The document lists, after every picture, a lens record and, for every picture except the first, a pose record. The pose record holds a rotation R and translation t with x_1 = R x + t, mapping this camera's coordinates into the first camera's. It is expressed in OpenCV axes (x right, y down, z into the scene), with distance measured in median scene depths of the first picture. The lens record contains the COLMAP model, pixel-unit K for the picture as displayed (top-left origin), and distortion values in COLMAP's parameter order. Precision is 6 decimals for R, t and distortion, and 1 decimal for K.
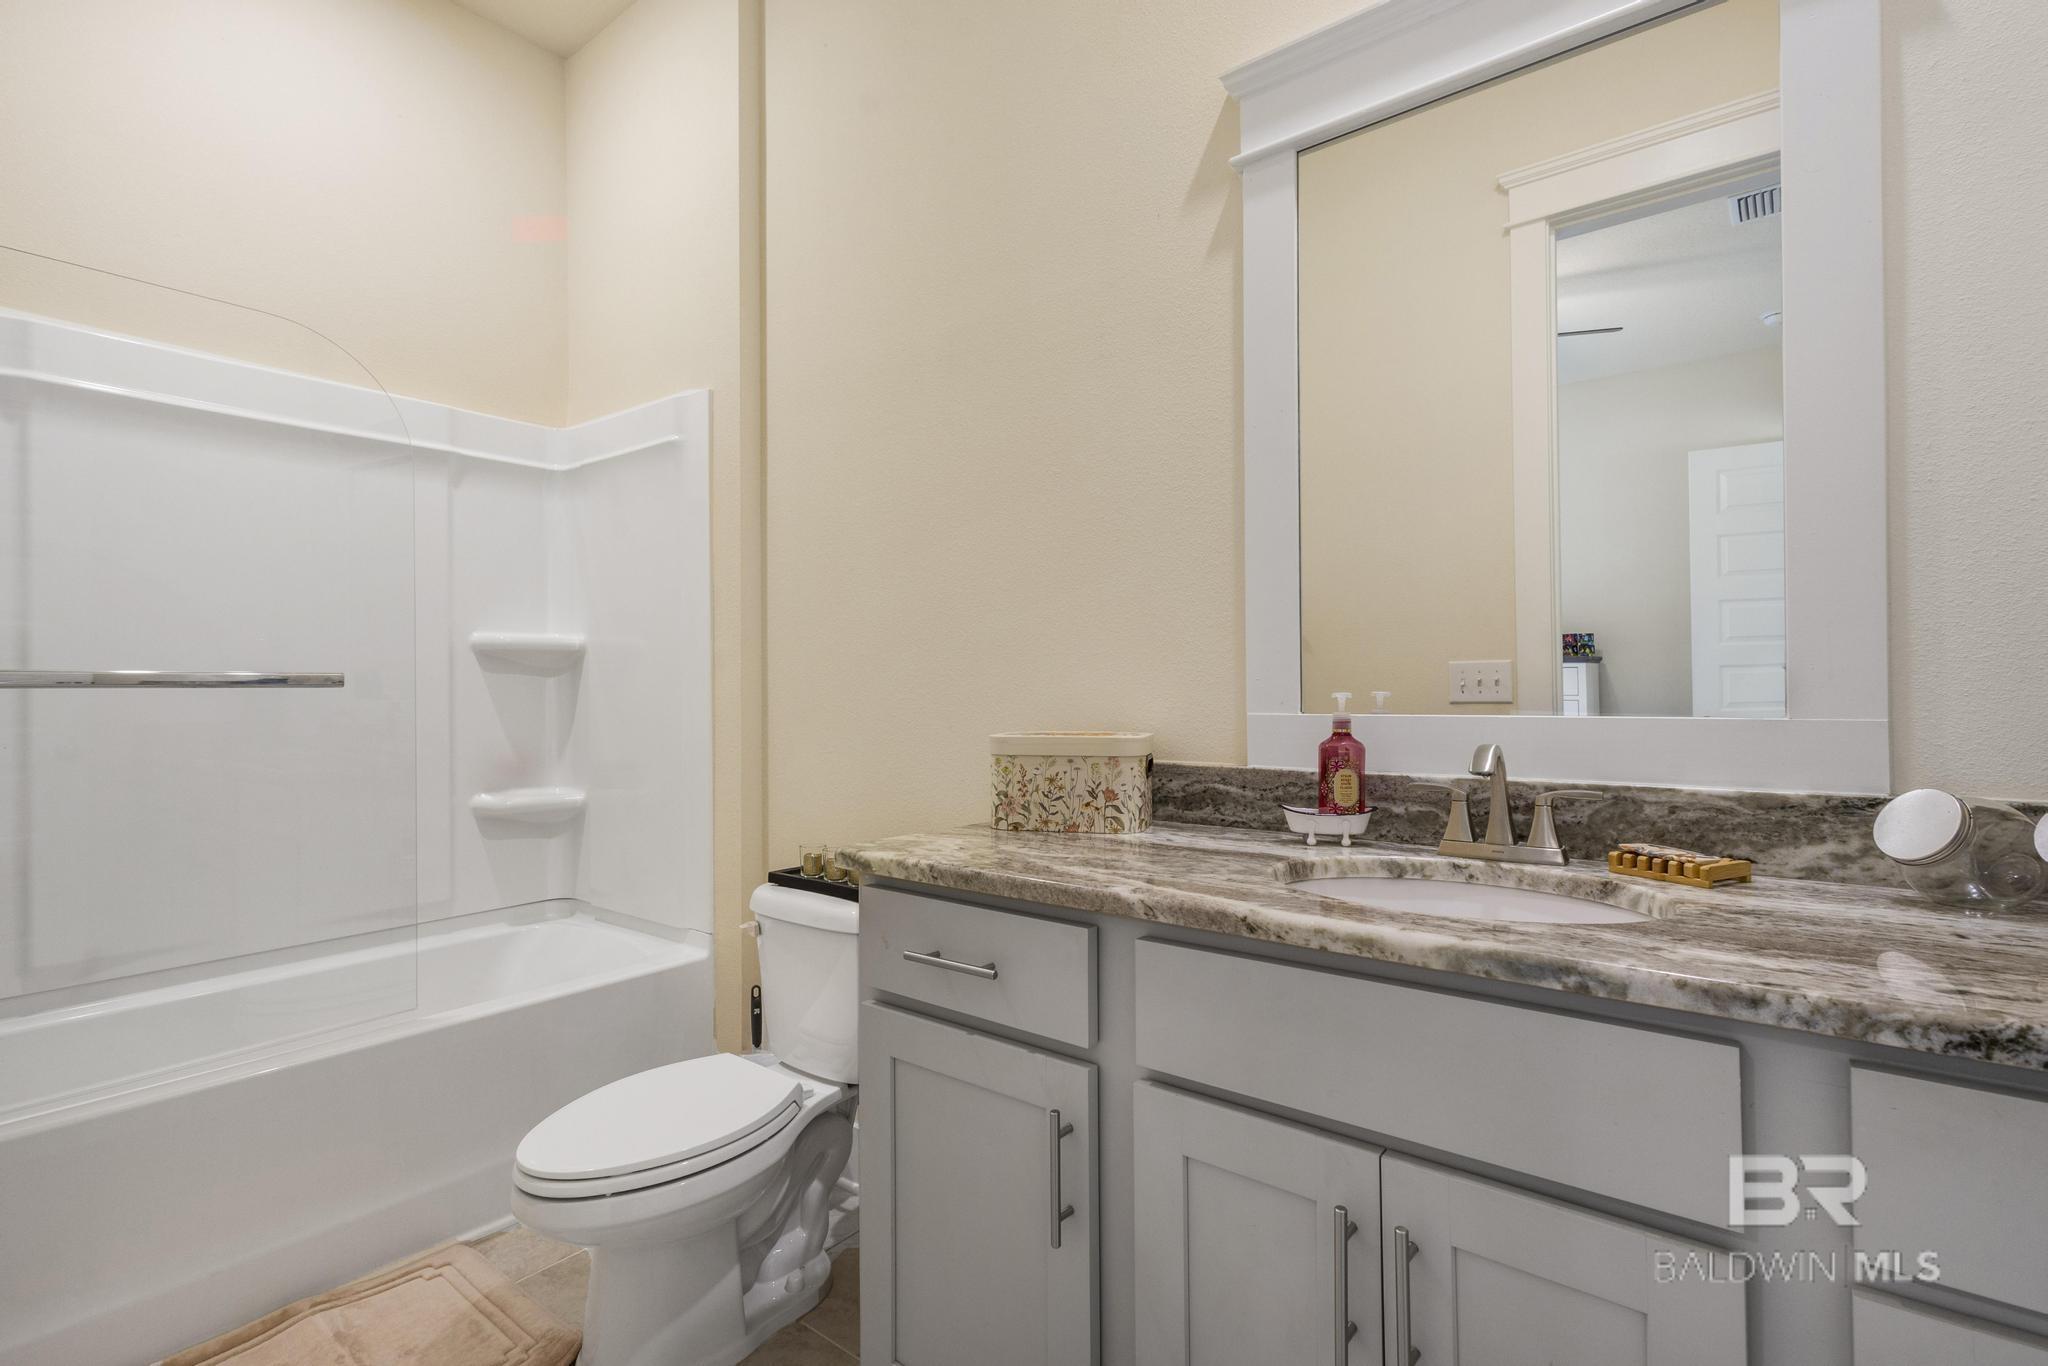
lens RADIAL K [[956.6, 0, 1016.4], [0, 956.6, 688.3], [0, 0, 1]] dist [0.014970, -0.003166]
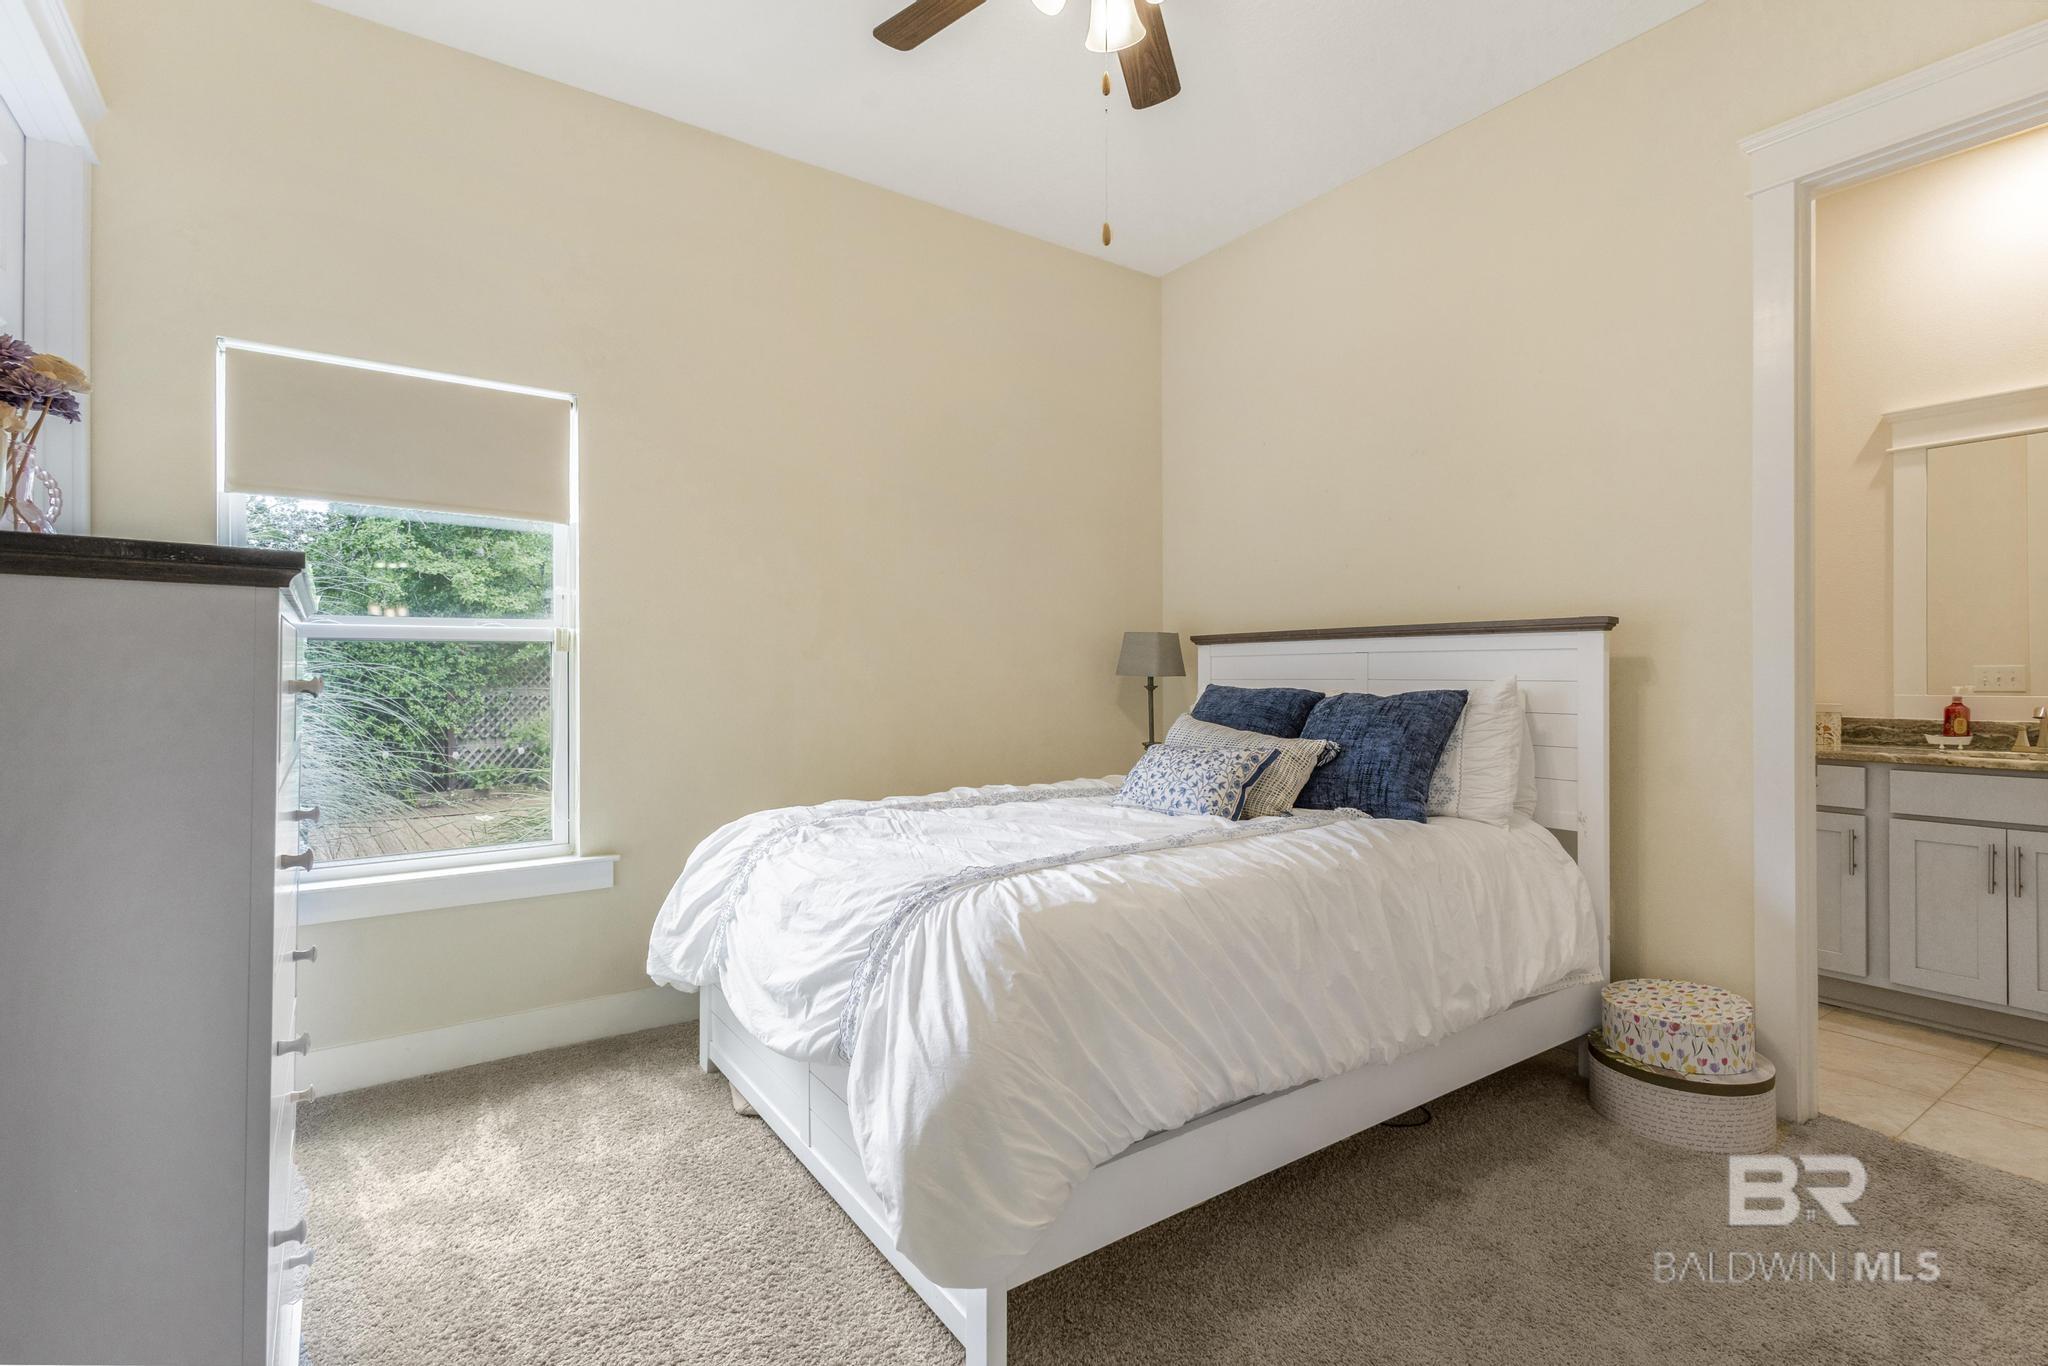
lens RADIAL K [[956.6, 0, 1031.9], [0, 956.6, 669.8], [0, 0, 1]] dist [0.014970, -0.003166]
pose [[0.957743, 0.005509, -0.287573, -1.182956], [-0.005897, 0.999982, -0.000484, -0.021952], [0.287566, 0.002160, 0.957759, -1.984588]]
